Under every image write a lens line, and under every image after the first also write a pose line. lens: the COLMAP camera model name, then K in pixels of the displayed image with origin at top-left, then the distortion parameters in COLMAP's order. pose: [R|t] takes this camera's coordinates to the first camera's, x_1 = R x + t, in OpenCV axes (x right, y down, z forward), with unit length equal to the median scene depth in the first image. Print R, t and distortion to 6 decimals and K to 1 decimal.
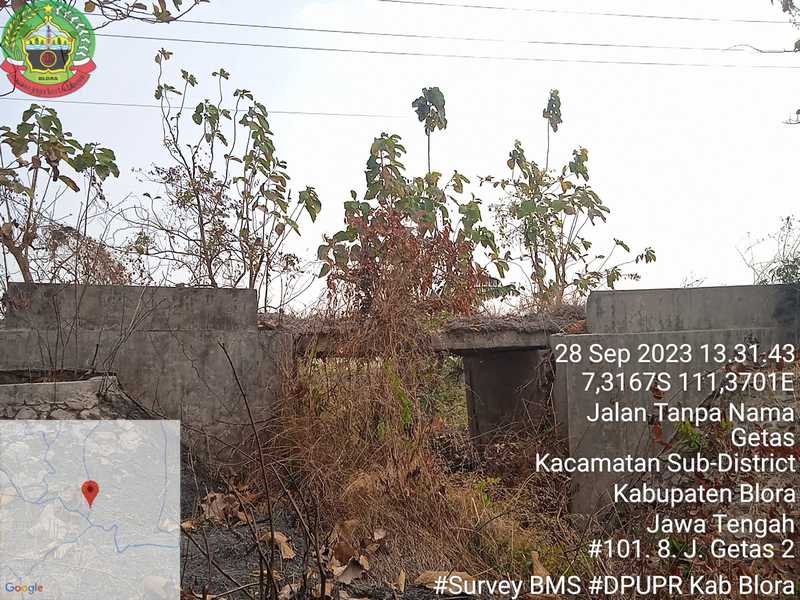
lens RADIAL K [[662.5, 0, 395.4], [0, 662.5, 296.6], [0, 0, 1]] dist [0.057874, -0.052674]
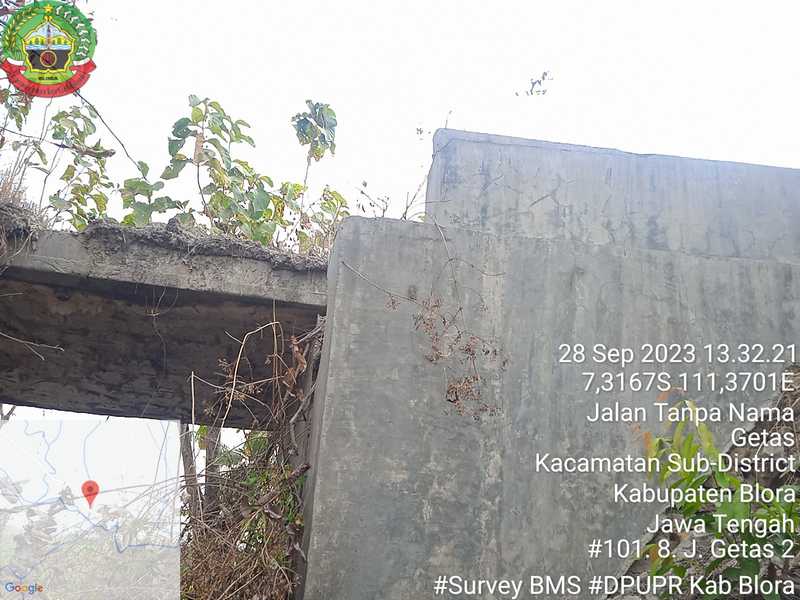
lens RADIAL K [[662.5, 0, 400.6], [0, 662.5, 305.2], [0, 0, 1]] dist [0.057874, -0.052674]
pose [[0.993406, 0.112355, 0.022820, 0.277059], [-0.100496, 0.949151, -0.298349, 0.205368], [-0.055181, 0.294088, 0.954184, 0.659629]]
